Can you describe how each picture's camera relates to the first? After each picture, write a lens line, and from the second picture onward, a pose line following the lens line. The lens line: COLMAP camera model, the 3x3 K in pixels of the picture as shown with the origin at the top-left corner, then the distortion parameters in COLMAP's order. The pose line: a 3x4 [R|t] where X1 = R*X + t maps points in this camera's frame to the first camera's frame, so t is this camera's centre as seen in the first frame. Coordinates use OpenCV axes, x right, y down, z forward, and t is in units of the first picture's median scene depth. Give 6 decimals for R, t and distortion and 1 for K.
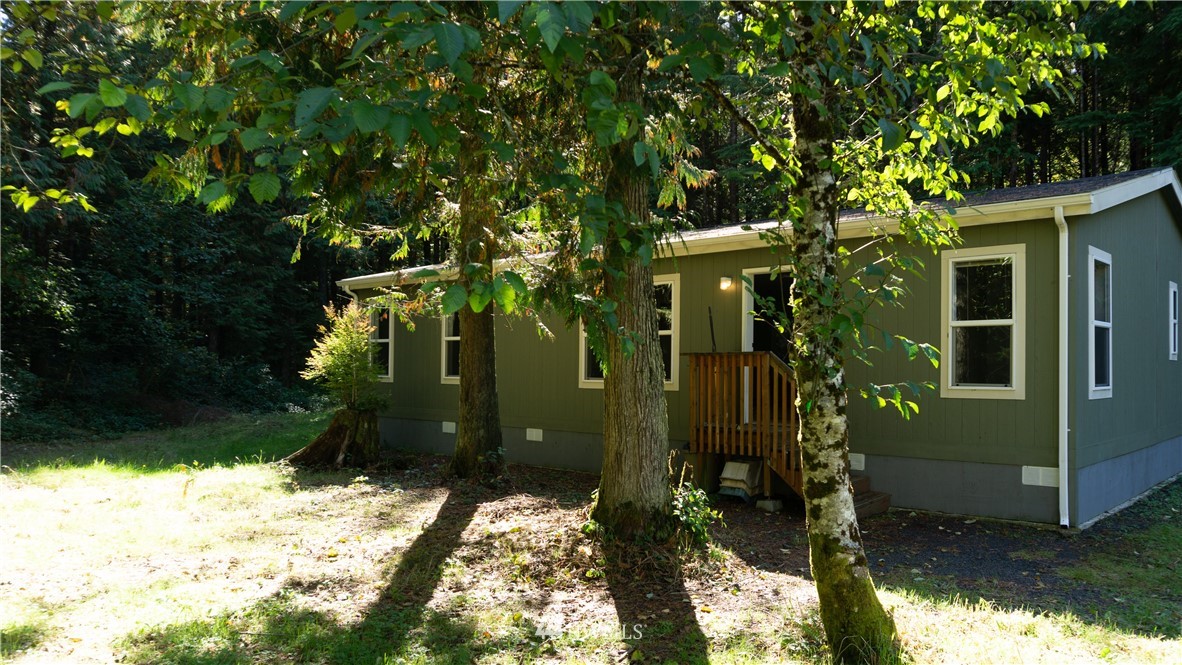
lens RADIAL K [[628.3, 0, 633.7], [0, 628.3, 345.1], [0, 0, 1]] dist [-0.013986, -0.000303]
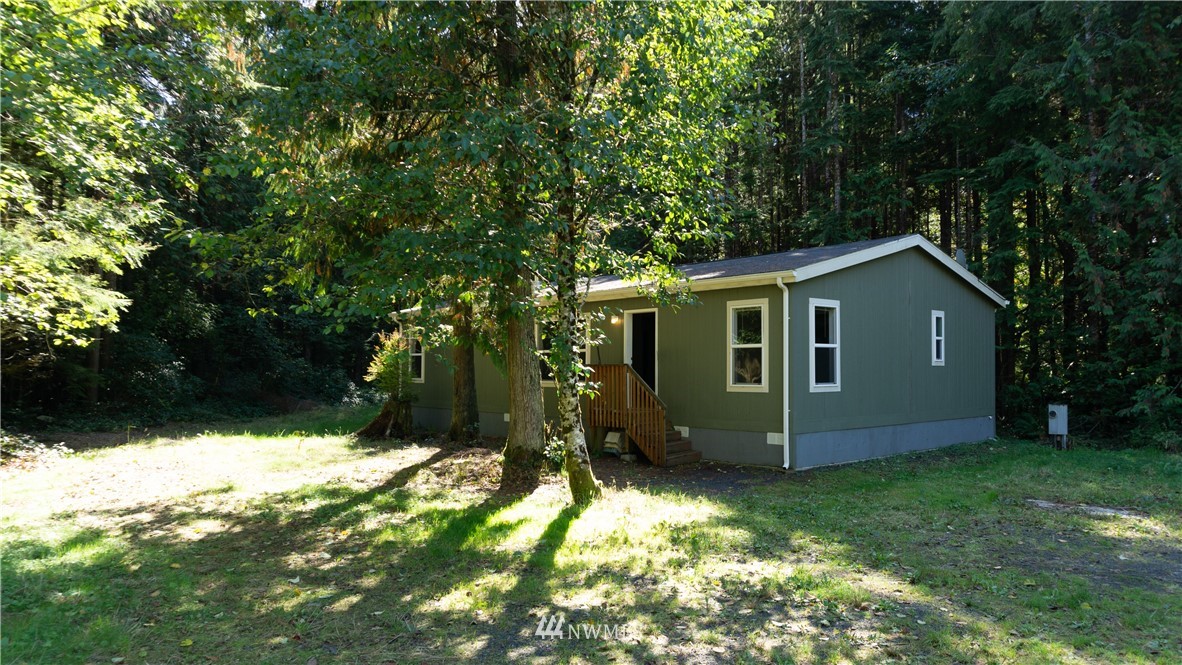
lens RADIAL K [[621.4, 0, 594.1], [0, 621.4, 327.6], [0, 0, 1]] dist [-0.011598, 0.001739]
pose [[0.988716, -0.016632, -0.148874, 0.362640], [0.012451, 0.999503, -0.028970, -0.036936], [0.149282, 0.026789, 0.988432, -0.604551]]
